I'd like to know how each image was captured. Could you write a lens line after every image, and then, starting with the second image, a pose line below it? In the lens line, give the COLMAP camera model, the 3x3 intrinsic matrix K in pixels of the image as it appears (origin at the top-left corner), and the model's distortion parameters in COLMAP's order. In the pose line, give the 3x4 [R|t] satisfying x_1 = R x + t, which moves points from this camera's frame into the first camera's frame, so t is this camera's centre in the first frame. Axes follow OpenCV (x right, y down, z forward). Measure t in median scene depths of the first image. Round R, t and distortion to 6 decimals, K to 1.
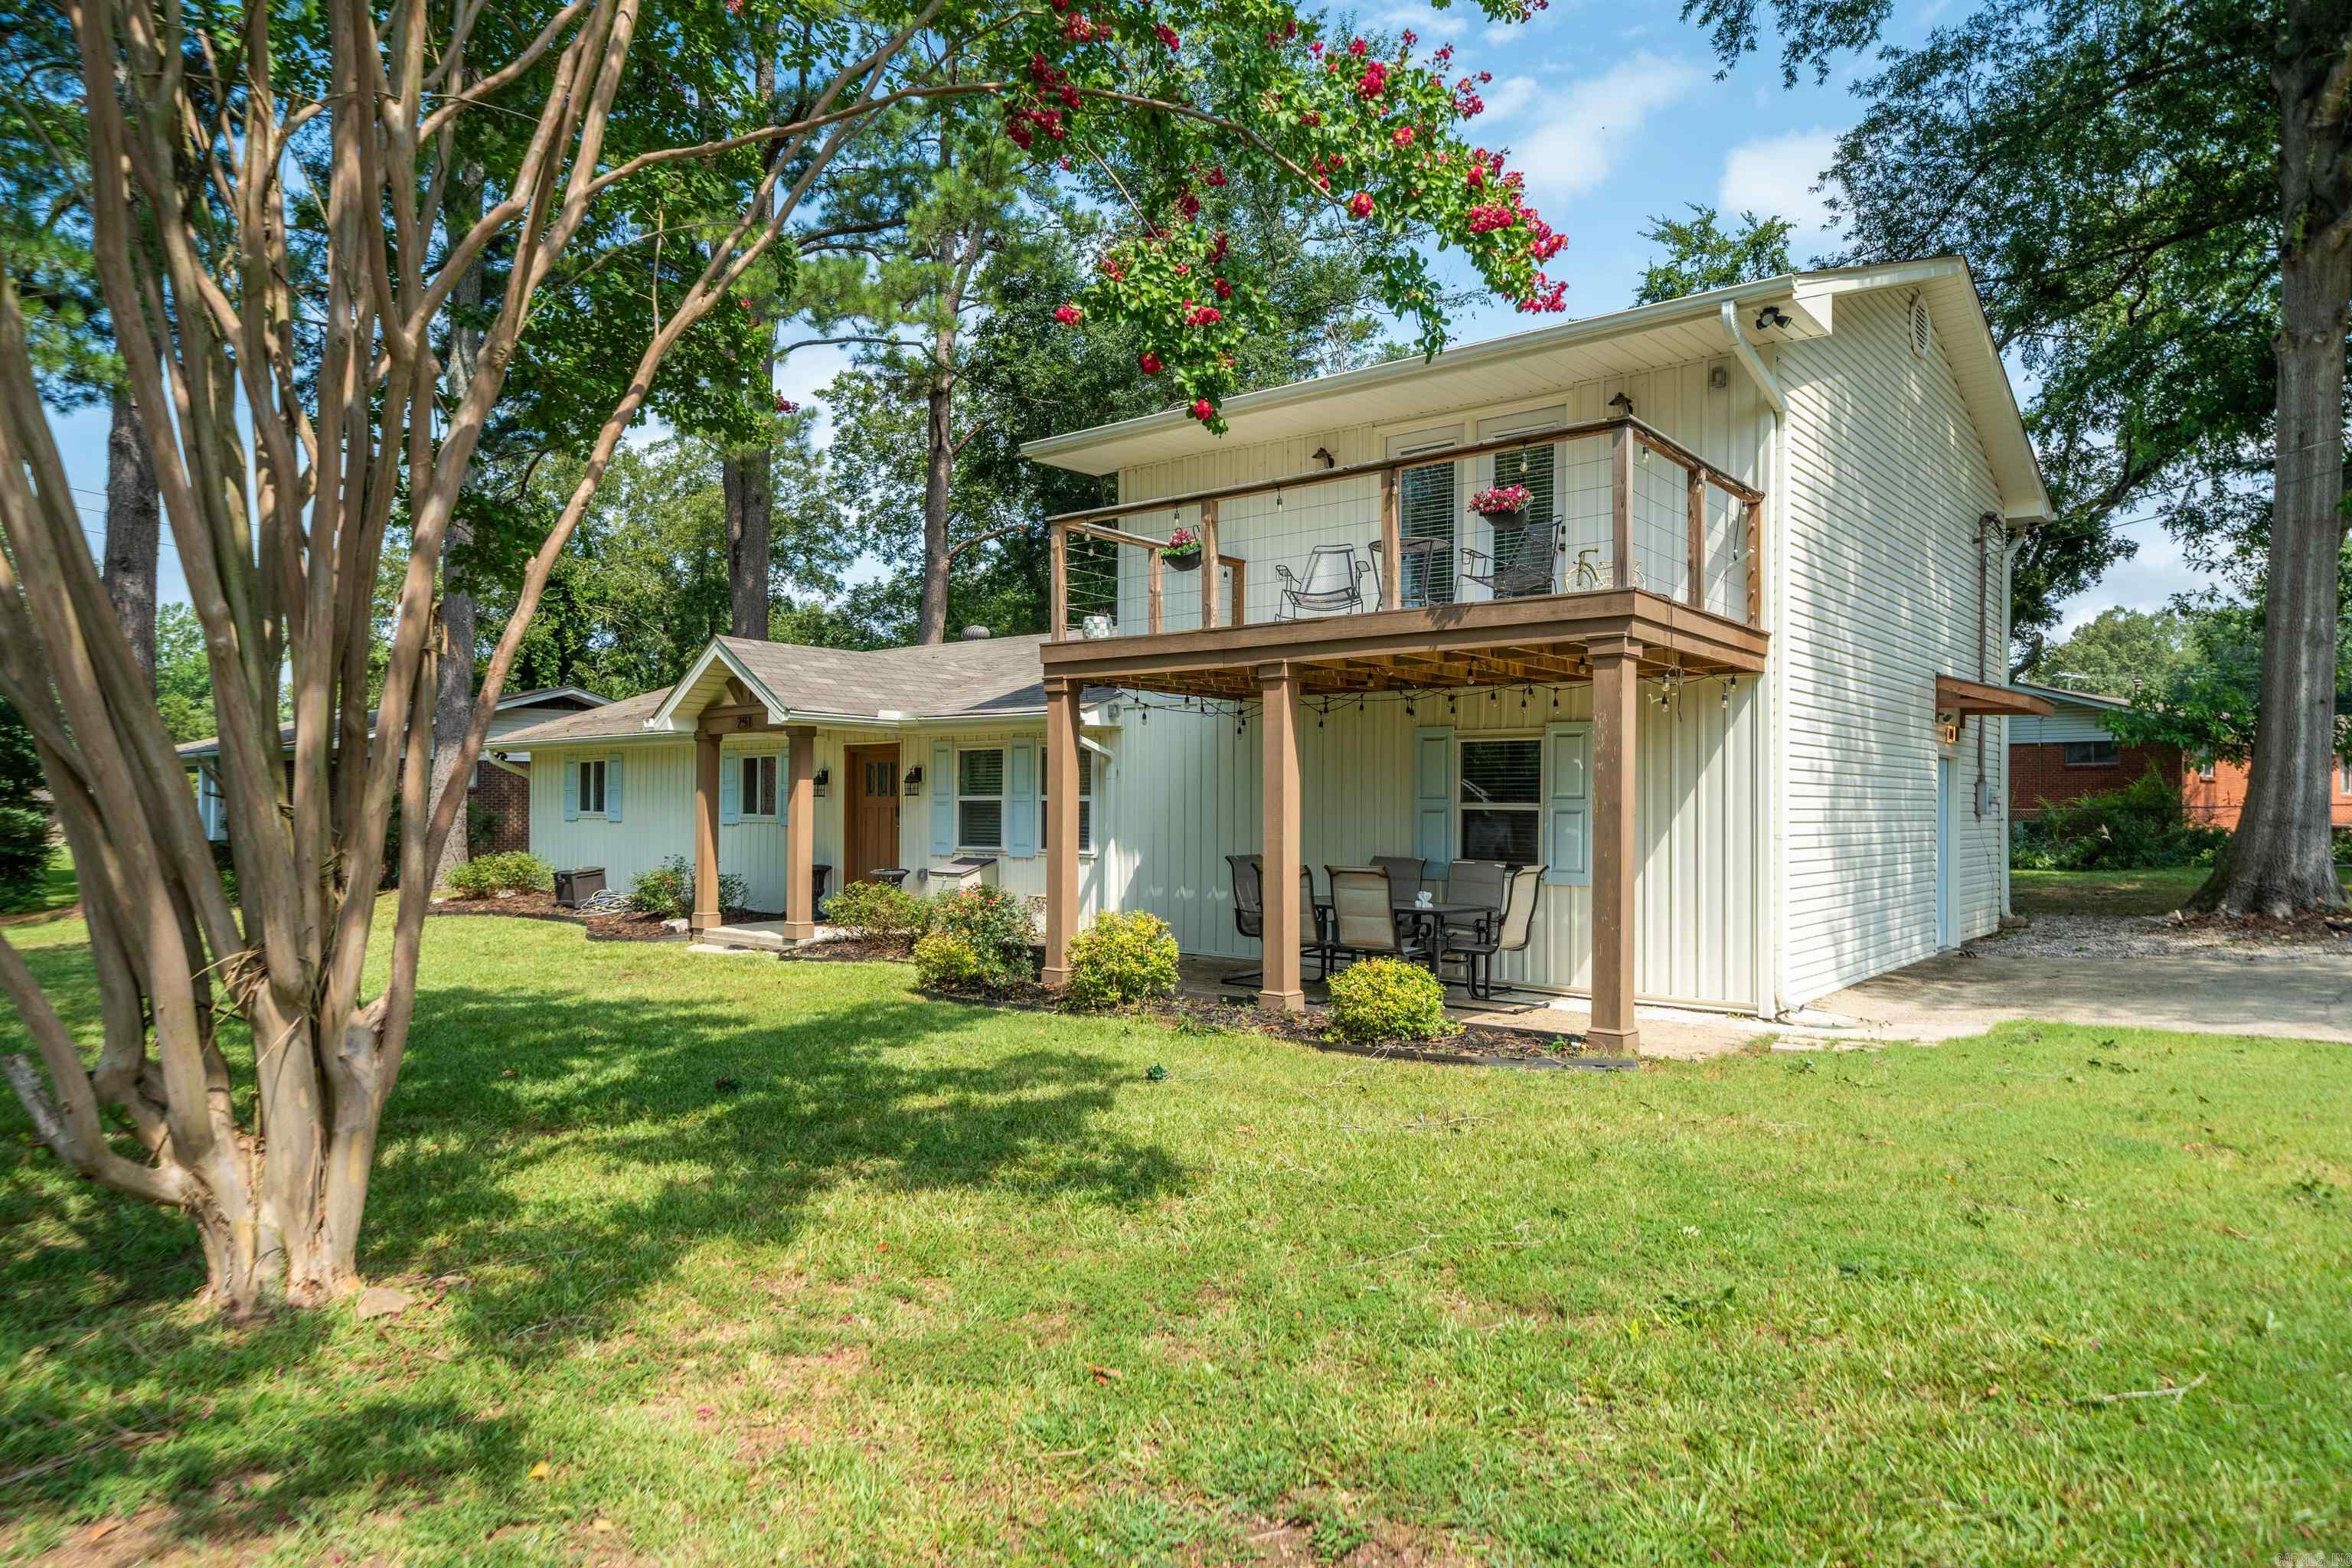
lens RADIAL K [[1445.5, 0, 1176.0], [0, 1445.5, 784.0], [0, 0, 1]] dist [-0.018259, -0.000083]
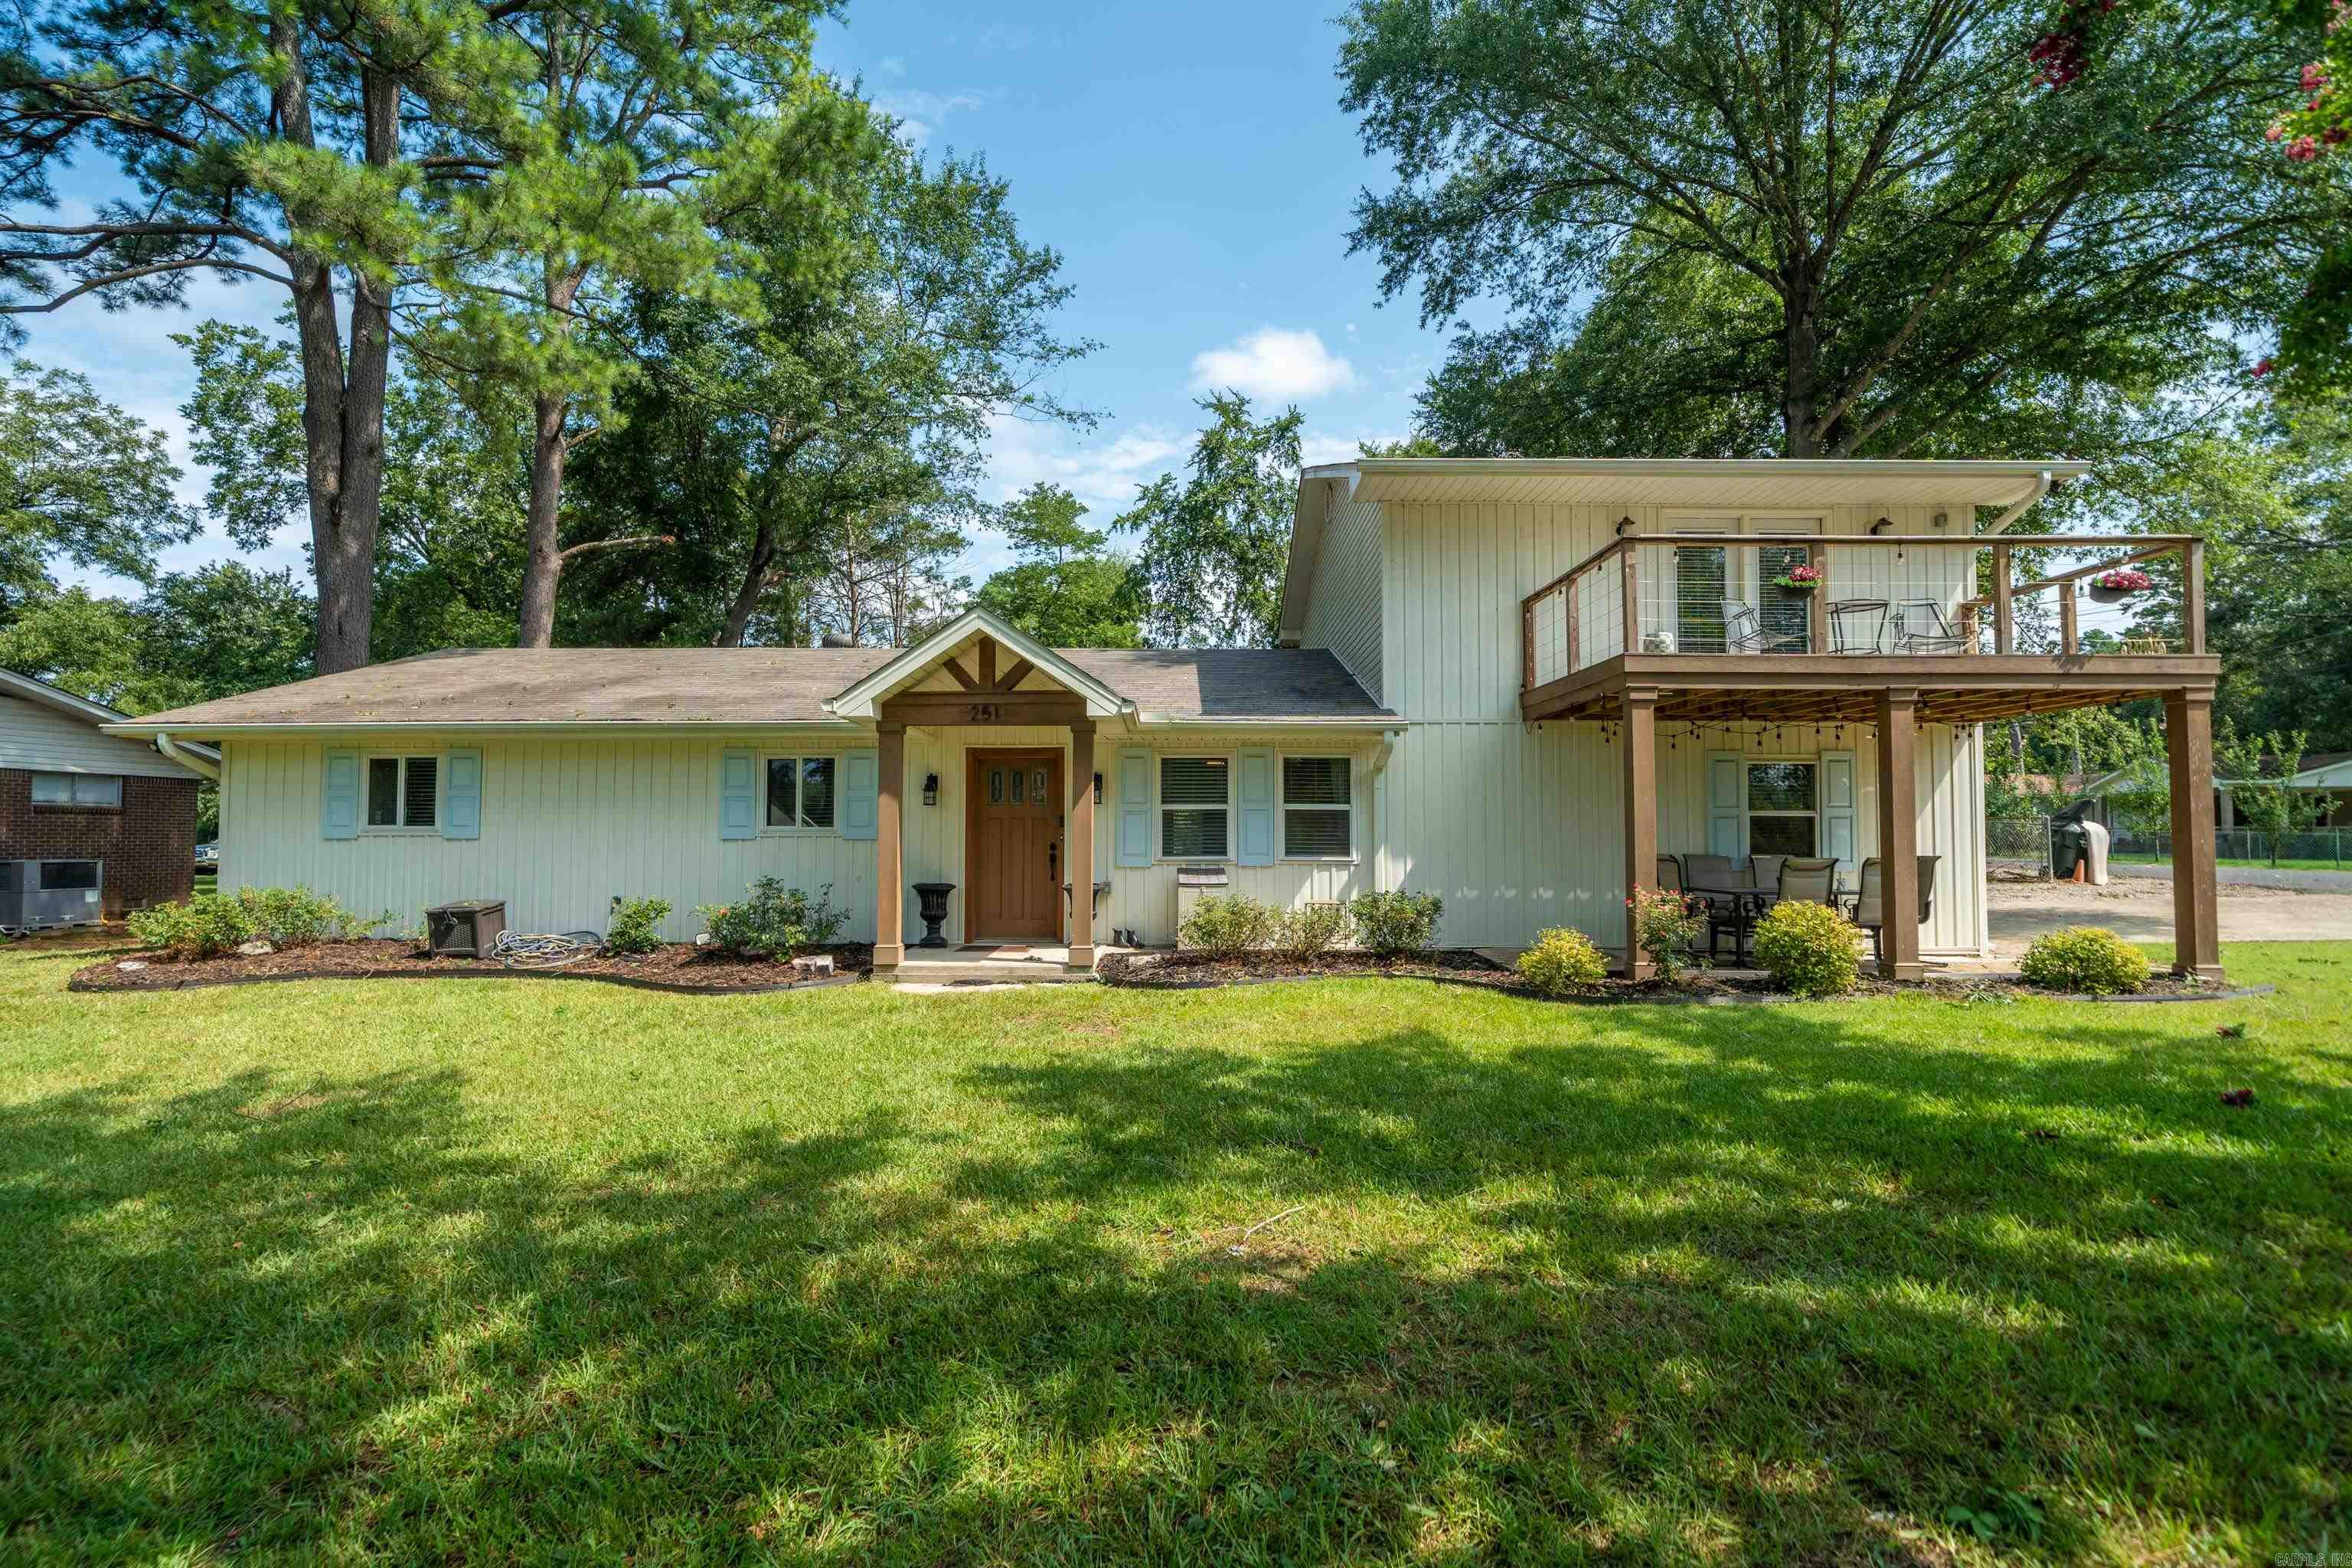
lens RADIAL K [[1036.9, 0, 1176.0], [0, 1036.9, 784.0], [0, 0, 1]] dist [-0.002272, -0.000186]
pose [[0.772213, 0.019166, 0.635074, -0.559011], [-0.007130, 0.999743, -0.021502, 0.009090], [-0.635324, 0.012076, 0.772152, 0.445907]]
